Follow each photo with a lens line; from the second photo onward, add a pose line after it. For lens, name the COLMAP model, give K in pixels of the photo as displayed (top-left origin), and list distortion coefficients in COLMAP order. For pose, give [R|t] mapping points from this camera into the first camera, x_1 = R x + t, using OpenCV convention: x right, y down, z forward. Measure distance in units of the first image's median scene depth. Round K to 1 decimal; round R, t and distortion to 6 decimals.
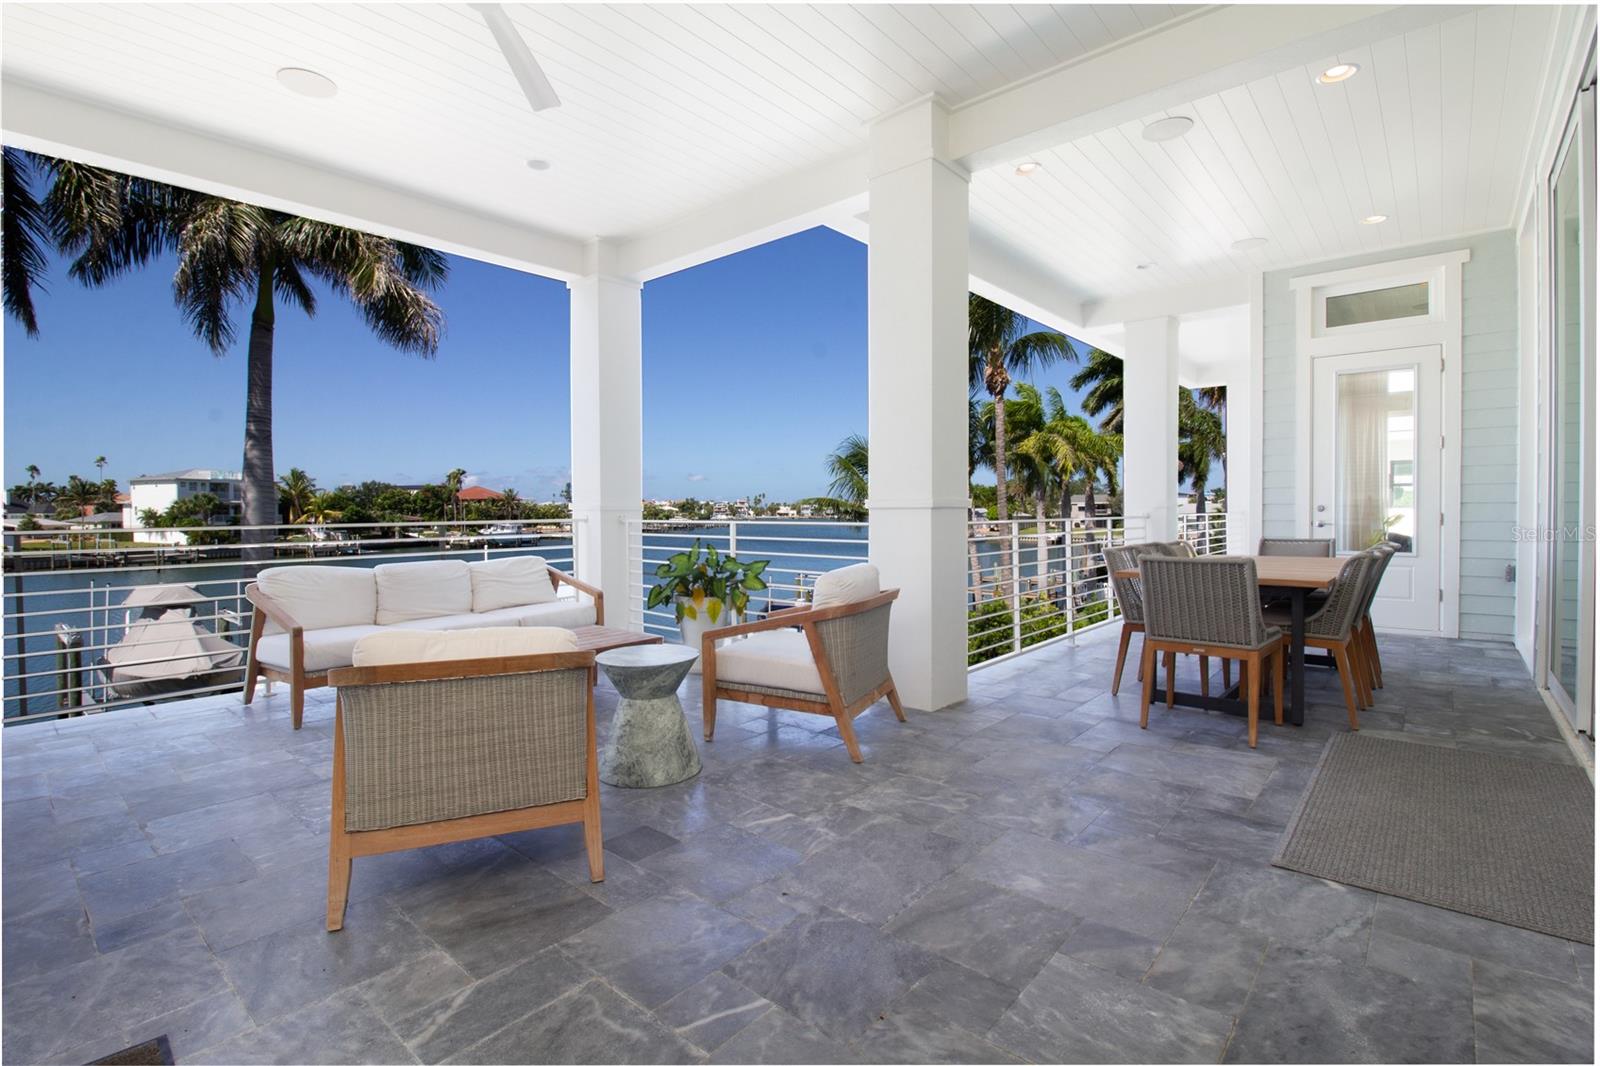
lens RADIAL K [[738.3, 0, 801.3], [0, 738.3, 516.1], [0, 0, 1]] dist [-0.015766, -0.000445]
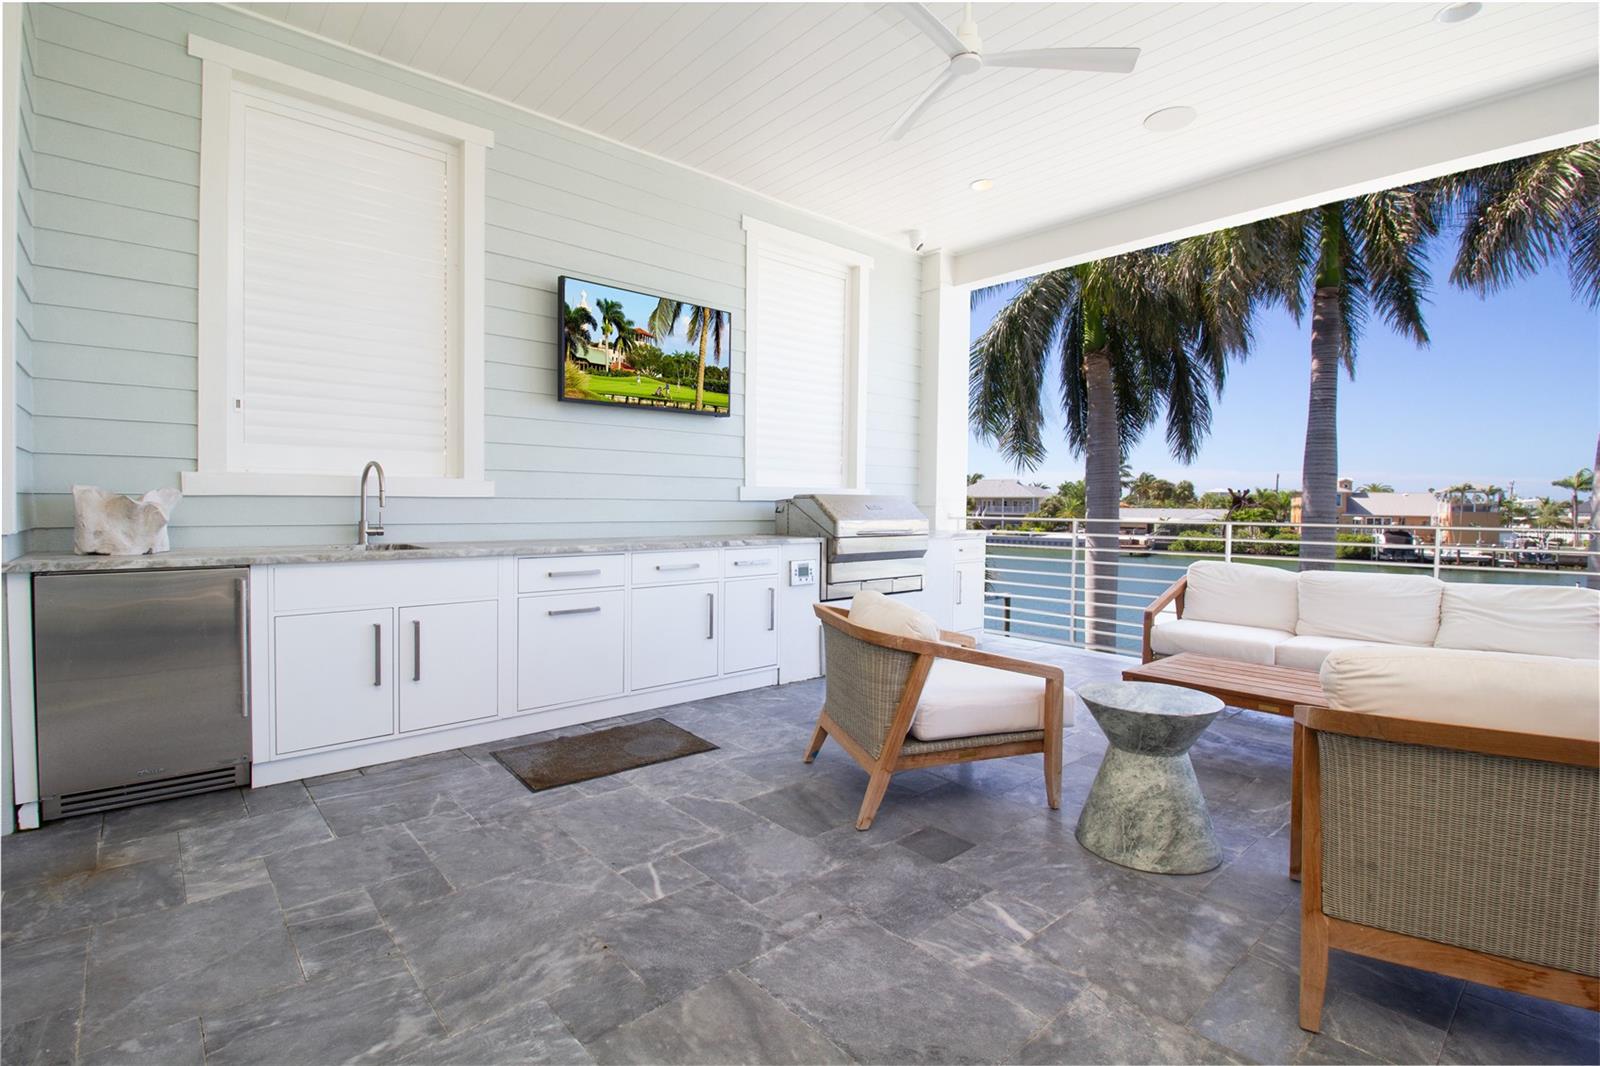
lens RADIAL K [[738.3, 0, 801.3], [0, 738.3, 516.1], [0, 0, 1]] dist [-0.015766, -0.000445]
pose [[-0.121359, 0.030425, -0.992142, 0.945571], [-0.022408, 0.999191, 0.033382, -0.037284], [0.992356, 0.026283, -0.120579, 1.119327]]
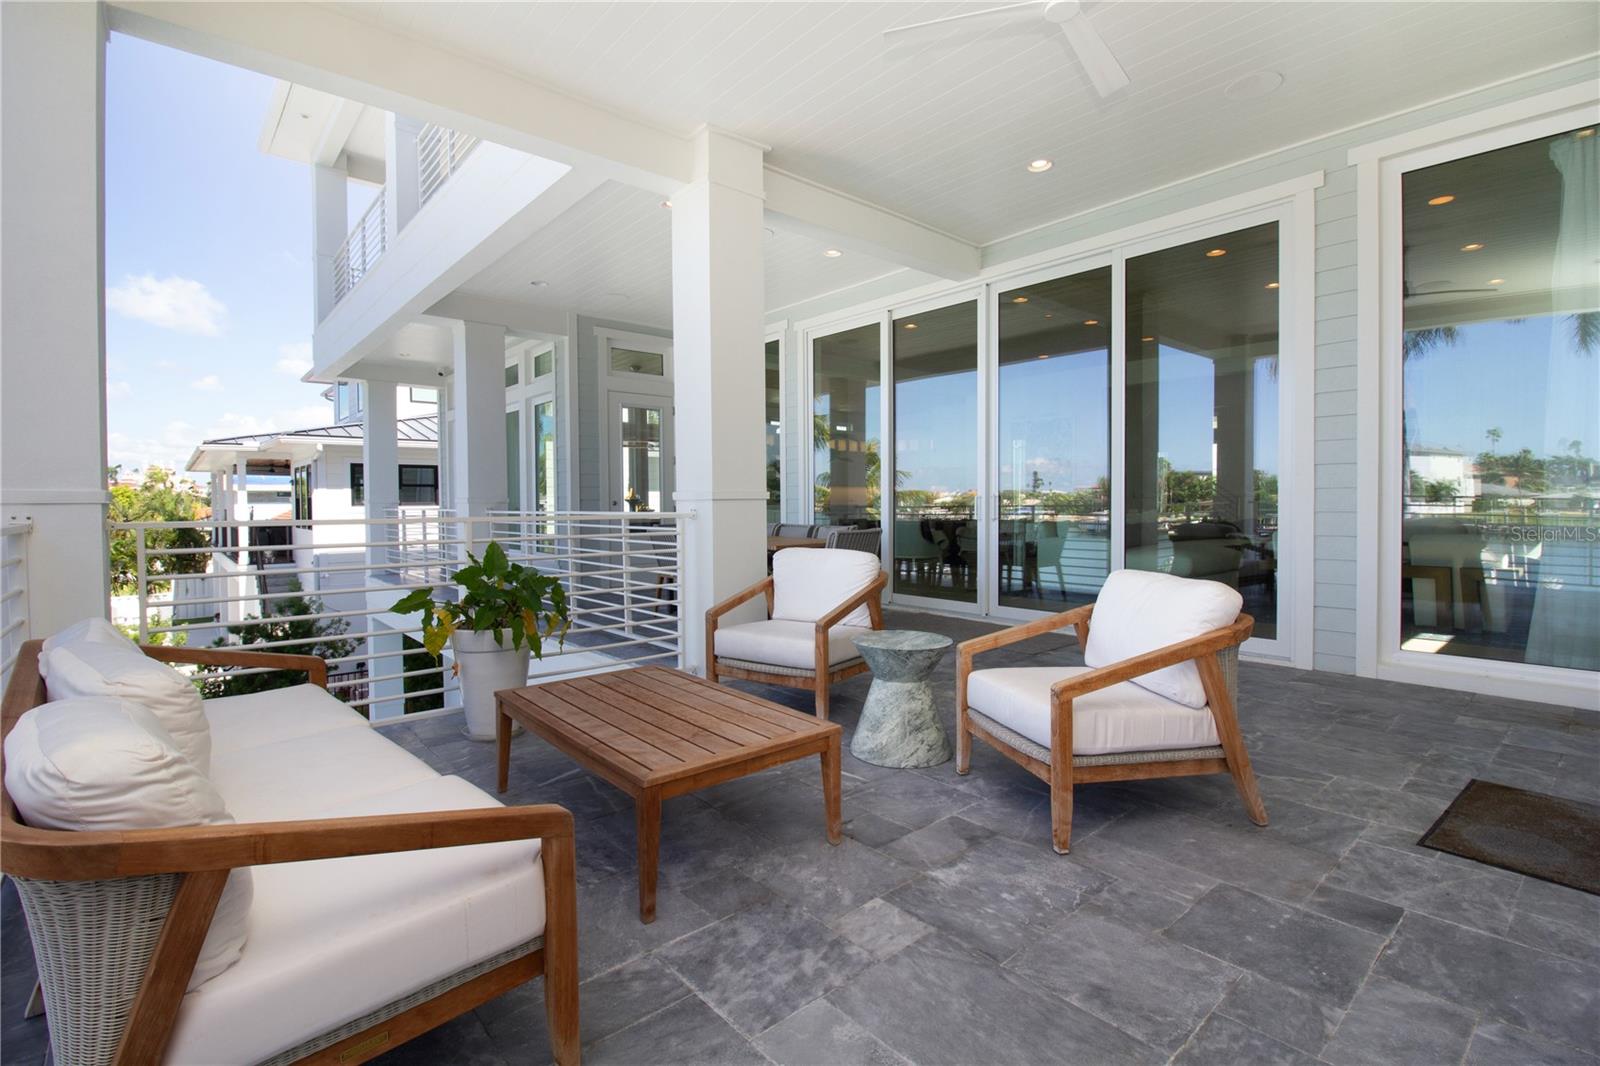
lens RADIAL K [[738.3, 0, 801.3], [0, 738.3, 516.1], [0, 0, 1]] dist [-0.015766, -0.000445]
pose [[0.139980, -0.008416, 0.990119, -1.904298], [0.010905, 0.999916, 0.006958, 0.017679], [-0.990094, 0.009823, 0.140060, 1.532097]]
